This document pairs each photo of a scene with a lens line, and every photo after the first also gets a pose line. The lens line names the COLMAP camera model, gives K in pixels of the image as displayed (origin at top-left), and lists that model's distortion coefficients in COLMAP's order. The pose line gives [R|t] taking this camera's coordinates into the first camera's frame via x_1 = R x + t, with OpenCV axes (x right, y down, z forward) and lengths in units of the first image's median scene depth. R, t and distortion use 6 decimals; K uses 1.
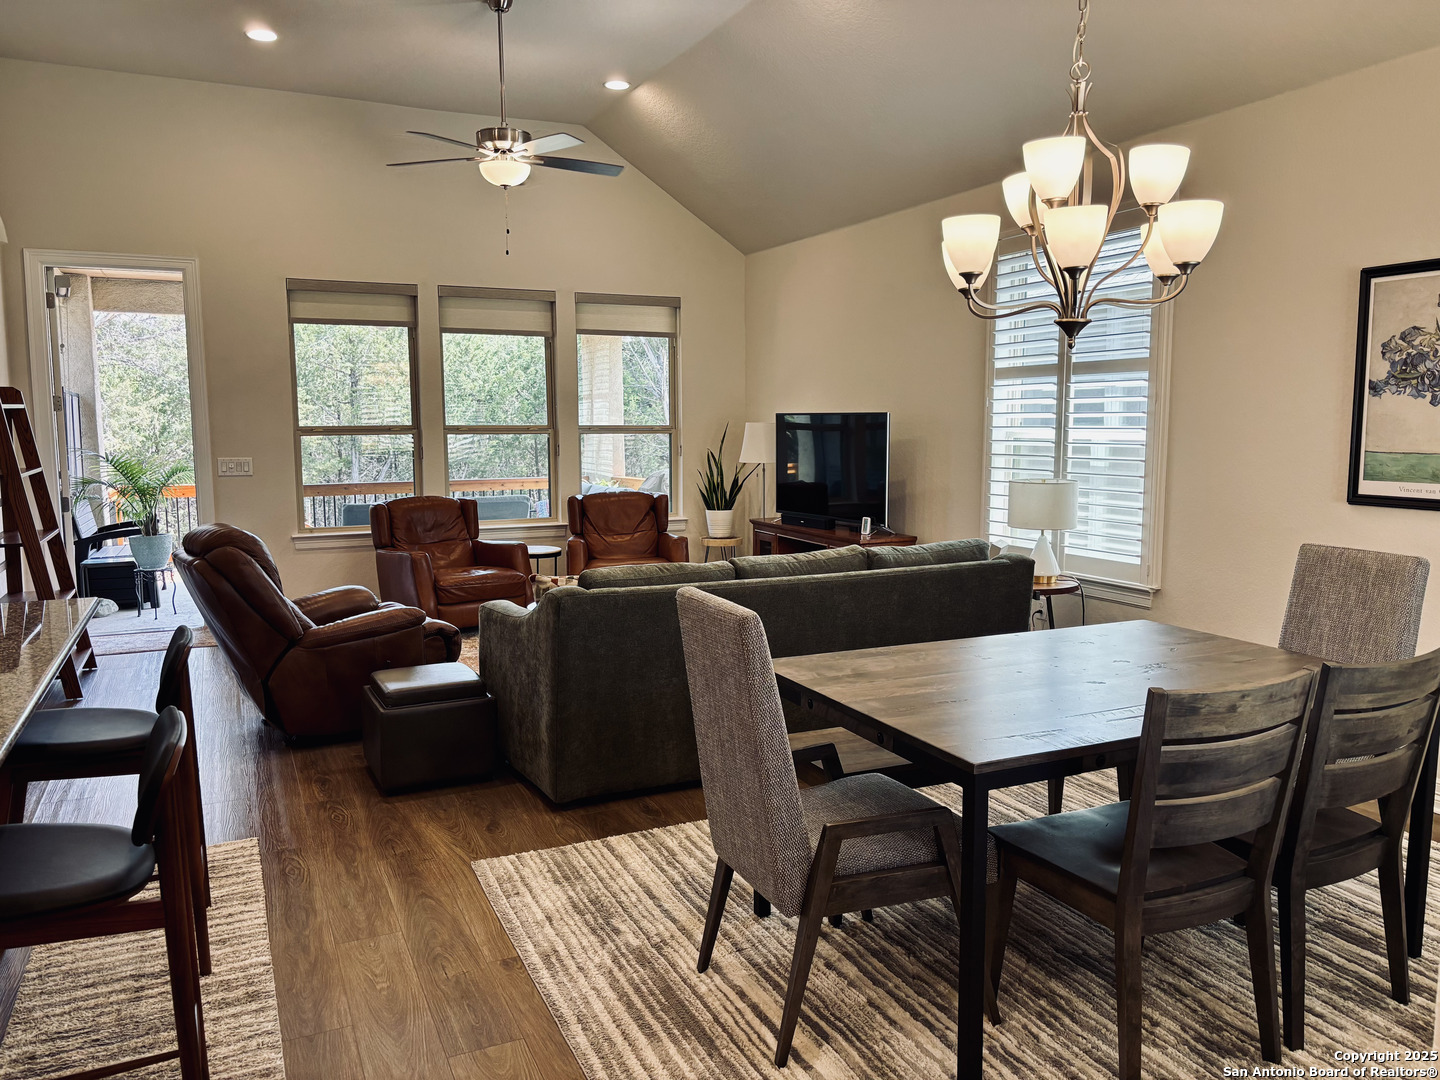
lens RADIAL K [[1113.7, 0, 726.5], [0, 1113.7, 539.1], [0, 0, 1]] dist [0.025823, -0.000440]
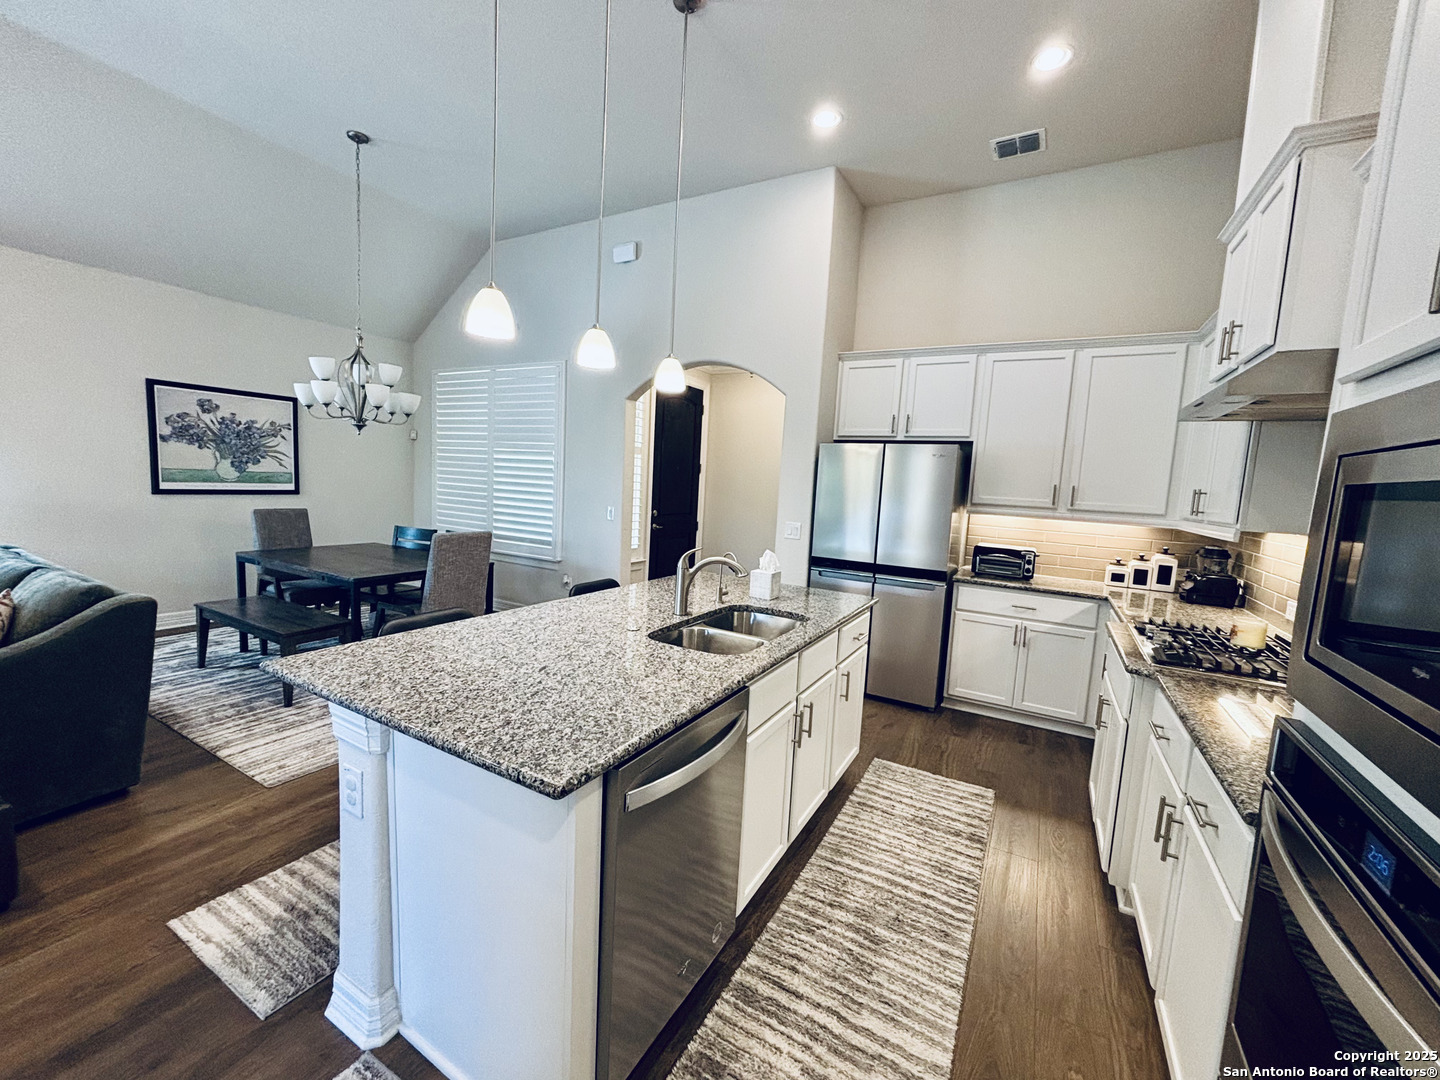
lens RADIAL K [[577.3, 0, 719.5], [0, 577.3, 540.6], [0, 0, 1]] dist [-0.000650, -0.000050]
pose [[-0.585621, -0.108818, 0.803247, -0.924659], [0.044652, 0.985113, 0.166010, -0.078681], [-0.809354, 0.133085, -0.572044, 0.802816]]
